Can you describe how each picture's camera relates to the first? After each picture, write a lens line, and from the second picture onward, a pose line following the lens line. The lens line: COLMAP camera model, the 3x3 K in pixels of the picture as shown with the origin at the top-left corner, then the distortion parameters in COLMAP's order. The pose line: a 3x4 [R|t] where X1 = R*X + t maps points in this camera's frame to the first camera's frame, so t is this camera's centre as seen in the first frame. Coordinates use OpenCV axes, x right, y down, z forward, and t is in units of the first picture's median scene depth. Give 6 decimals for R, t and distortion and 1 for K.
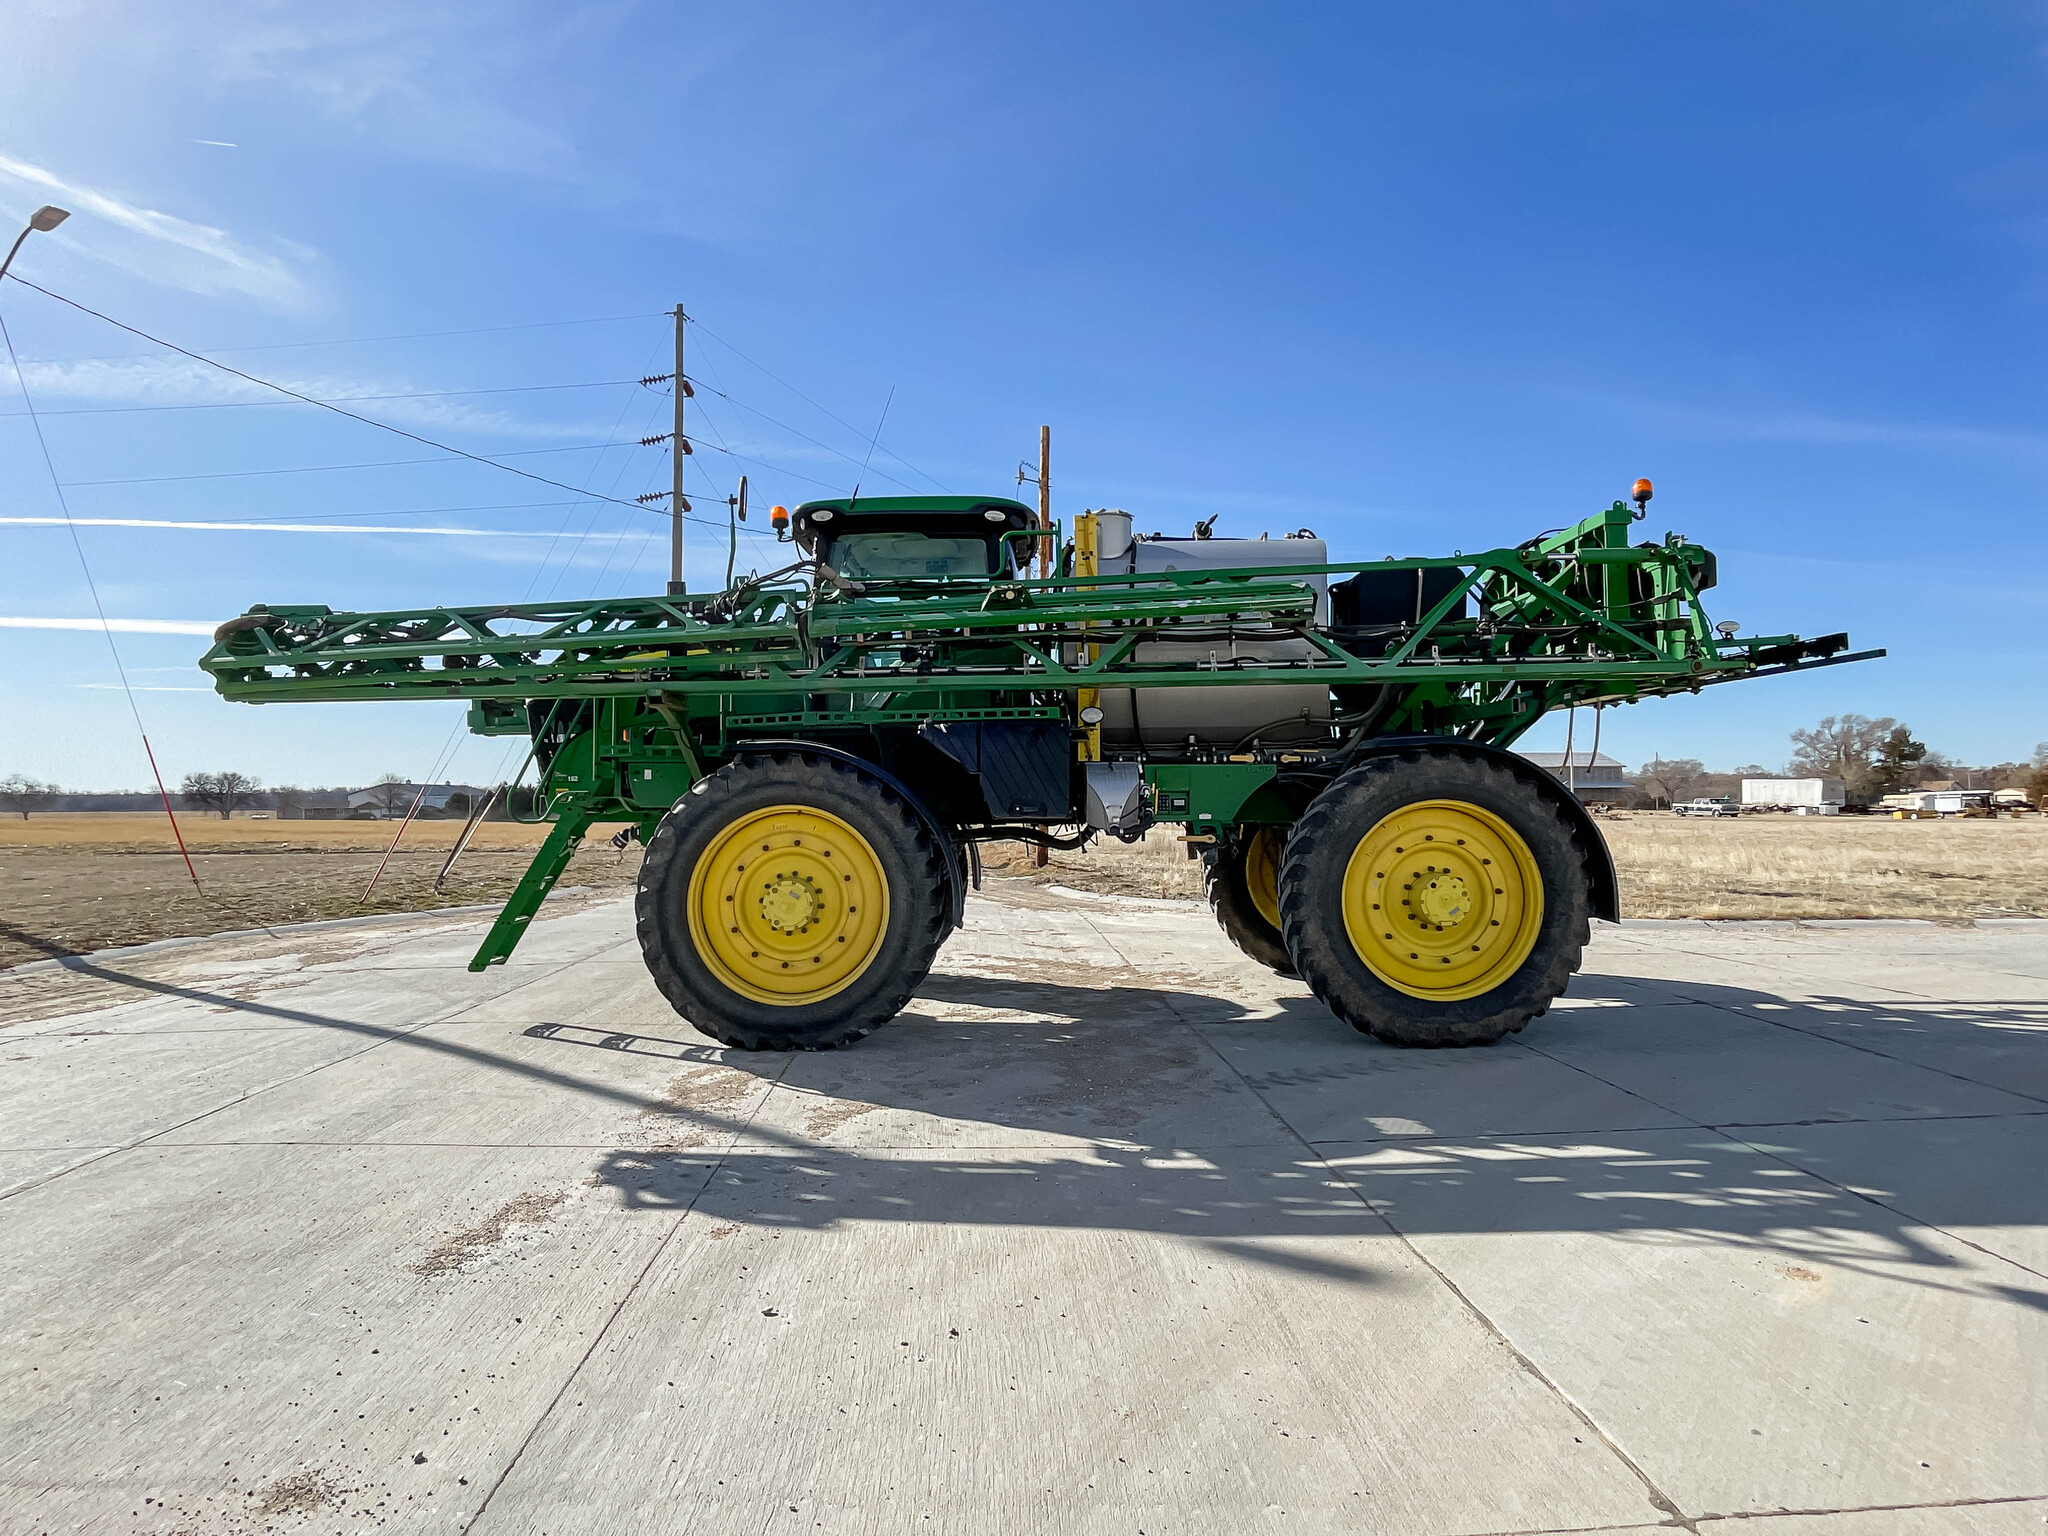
lens RADIAL K [[1095.7, 0, 1024.0], [0, 1095.7, 768.0], [0, 0, 1]] dist [-0.003734, -0.001180]
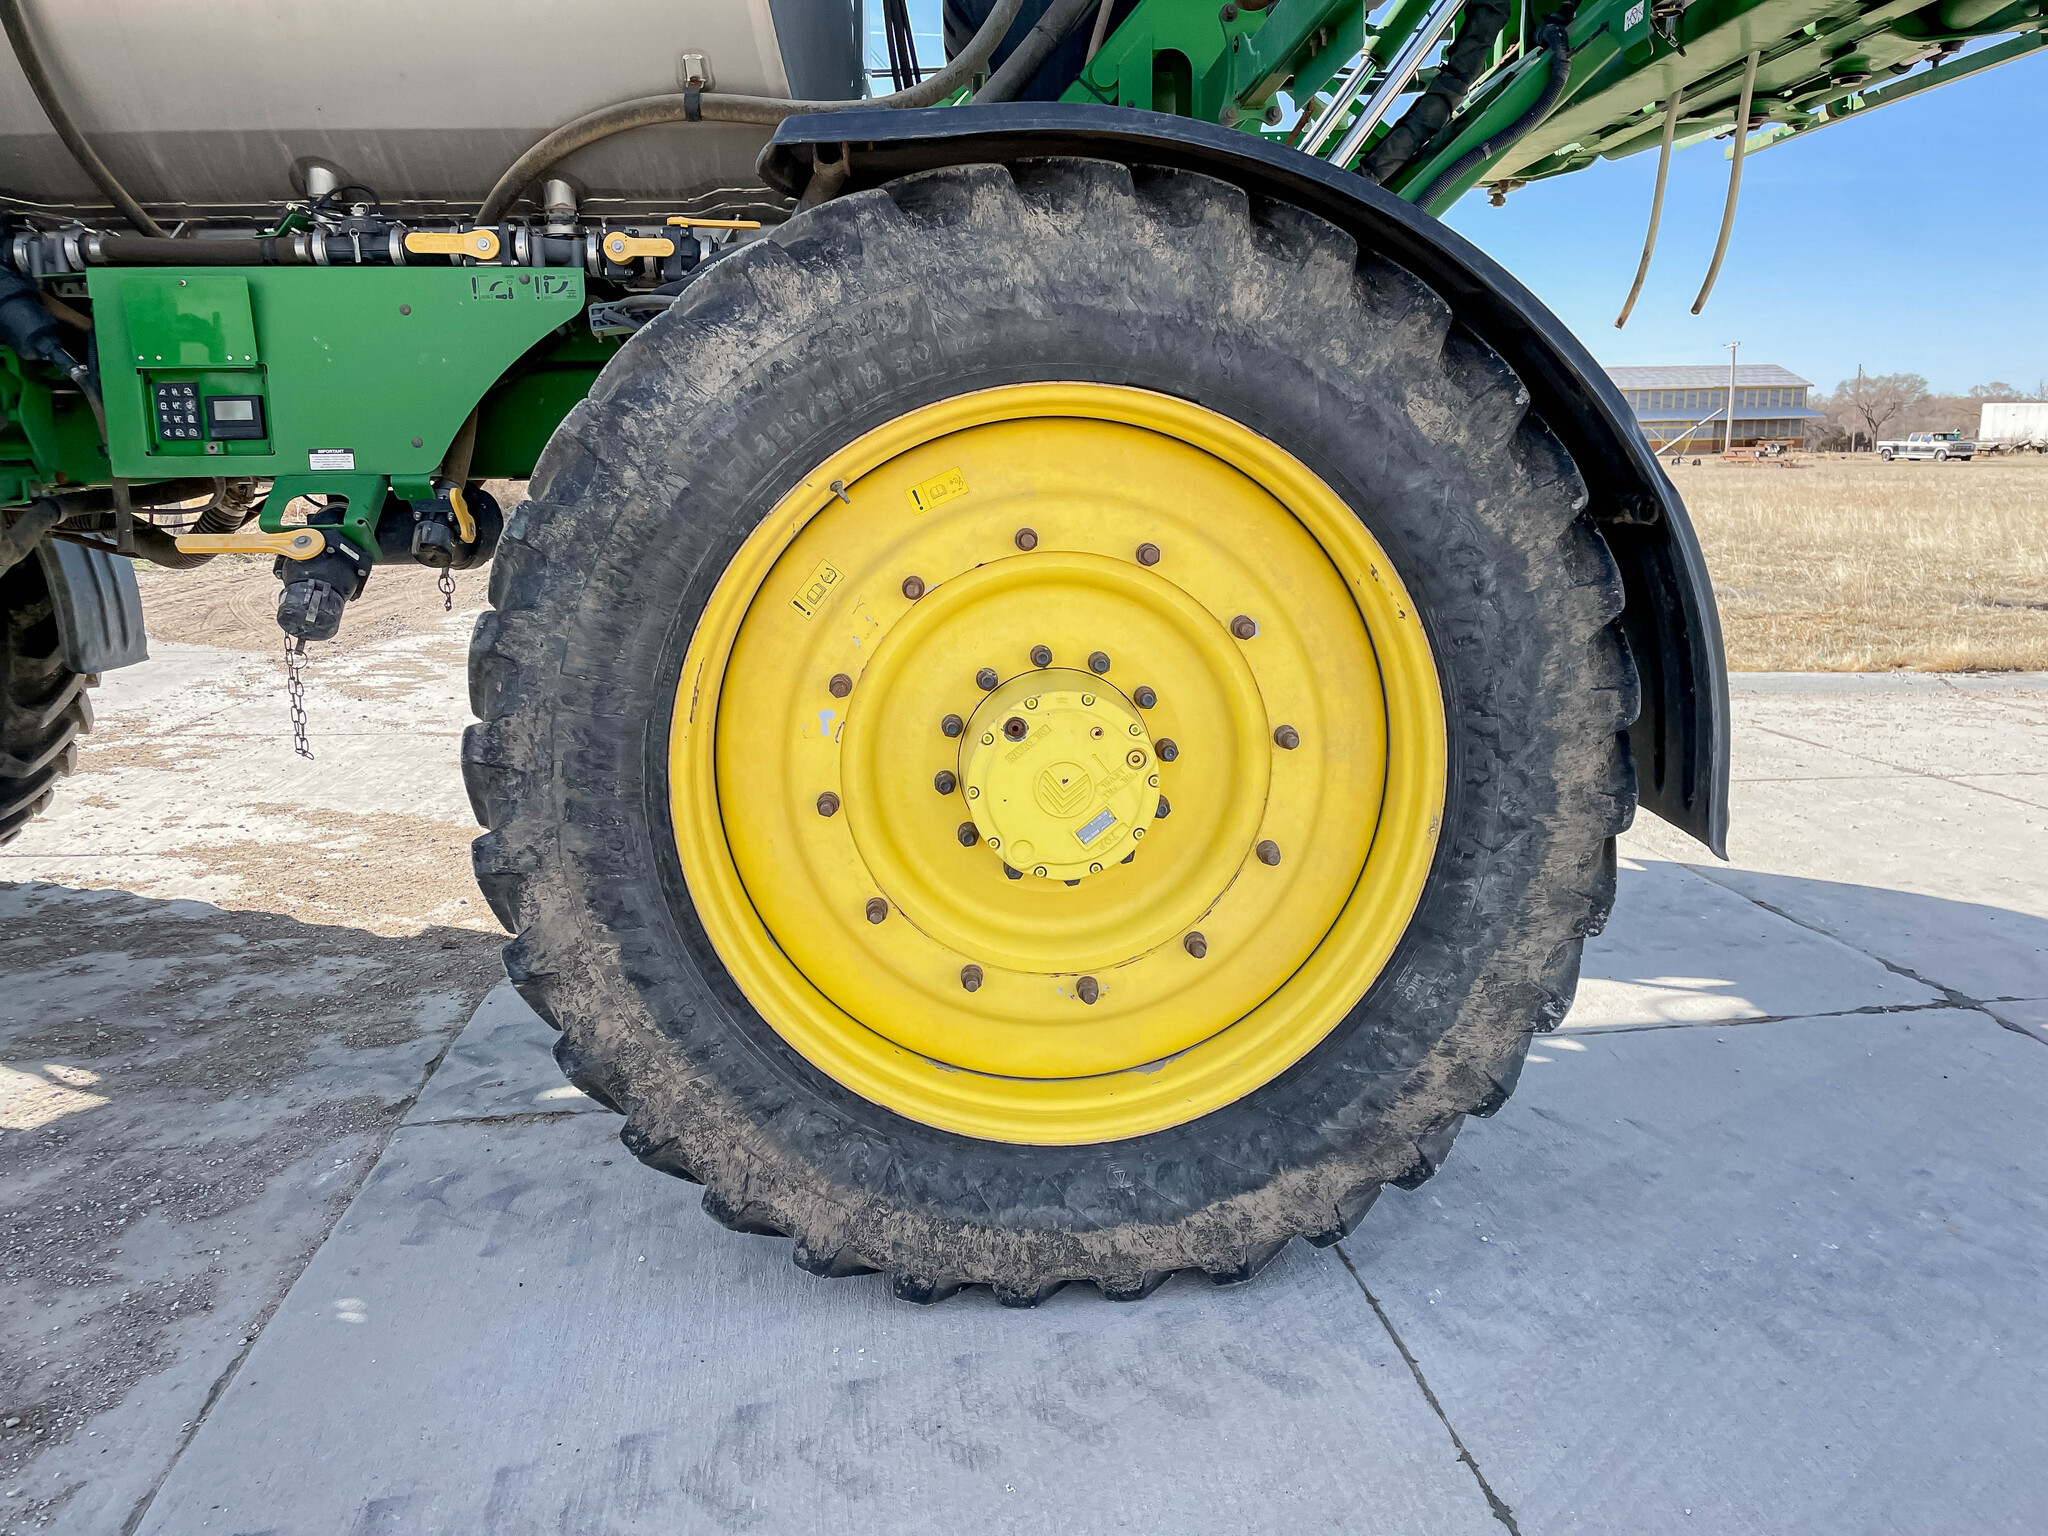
lens RADIAL K [[1628.6, 0, 1026.1], [0, 1628.6, 756.2], [0, 0, 1]] dist [0.077152, -0.088800]
pose [[0.997690, -0.021435, 0.064468, 0.344225], [0.007173, 0.976855, 0.213783, 0.032034], [-0.067559, -0.212827, 0.974751, 0.616844]]
